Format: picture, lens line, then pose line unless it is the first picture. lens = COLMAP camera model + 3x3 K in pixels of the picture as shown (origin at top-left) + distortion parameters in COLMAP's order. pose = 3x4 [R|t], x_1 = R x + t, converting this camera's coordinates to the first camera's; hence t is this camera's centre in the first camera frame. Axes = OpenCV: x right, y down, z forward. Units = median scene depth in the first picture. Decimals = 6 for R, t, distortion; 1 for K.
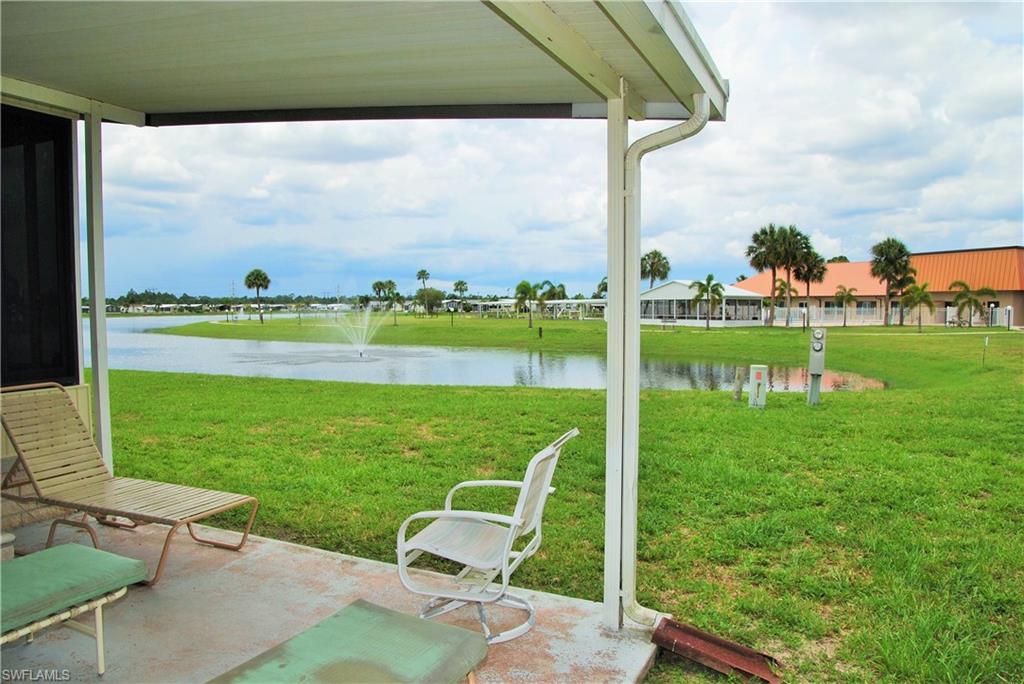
lens RADIAL K [[713.7, 0, 512.0], [0, 713.7, 342.0], [0, 0, 1]] dist [-0.050009, 0.000364]
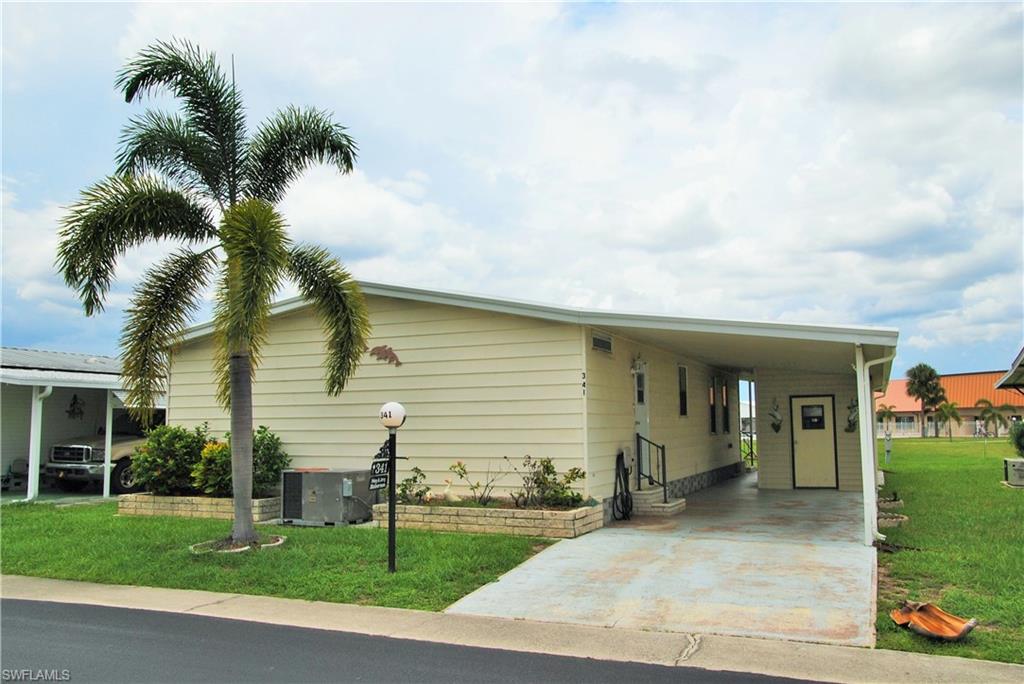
lens RADIAL K [[822.9, 0, 512.0], [0, 822.9, 342.0], [0, 0, 1]] dist [-0.007126, -0.004791]
pose [[0.999877, -0.006122, 0.014418, -0.145057], [0.008226, 0.988539, -0.150742, 0.016967], [-0.013330, 0.150842, 0.988468, -0.308436]]
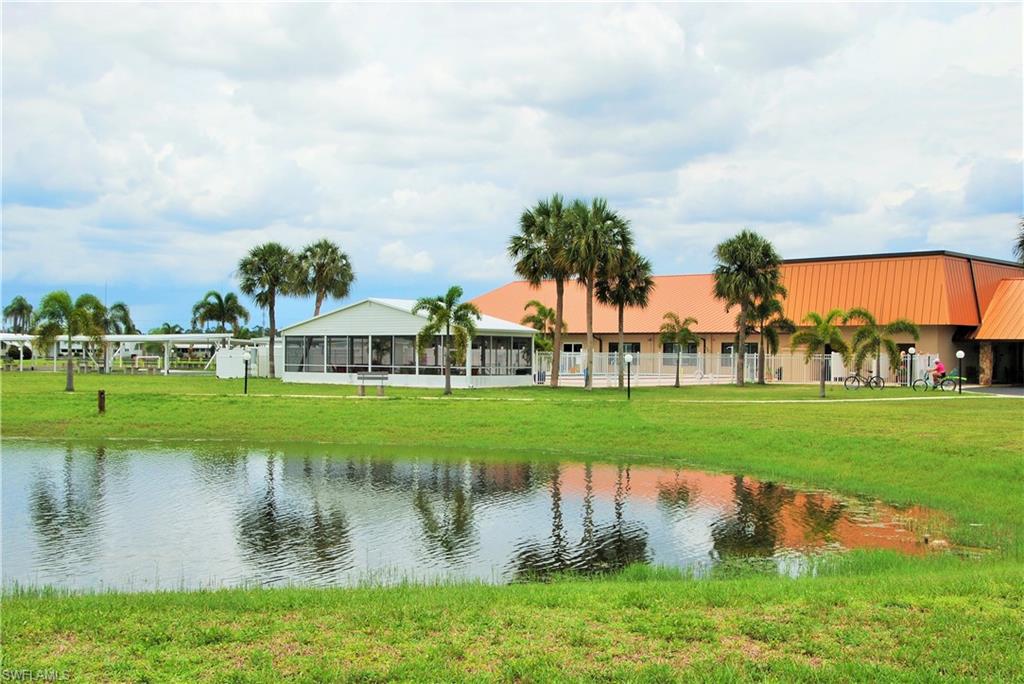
lens RADIAL K [[1249.4, 0, 512.0], [0, 1249.4, 342.0], [0, 0, 1]] dist [0.002447, 0.010615]
pose [[0.920653, 0.010775, 0.390234, -0.028875], [0.011210, 0.998477, -0.054016, -0.004361], [-0.390222, 0.054104, 0.919130, 0.116905]]
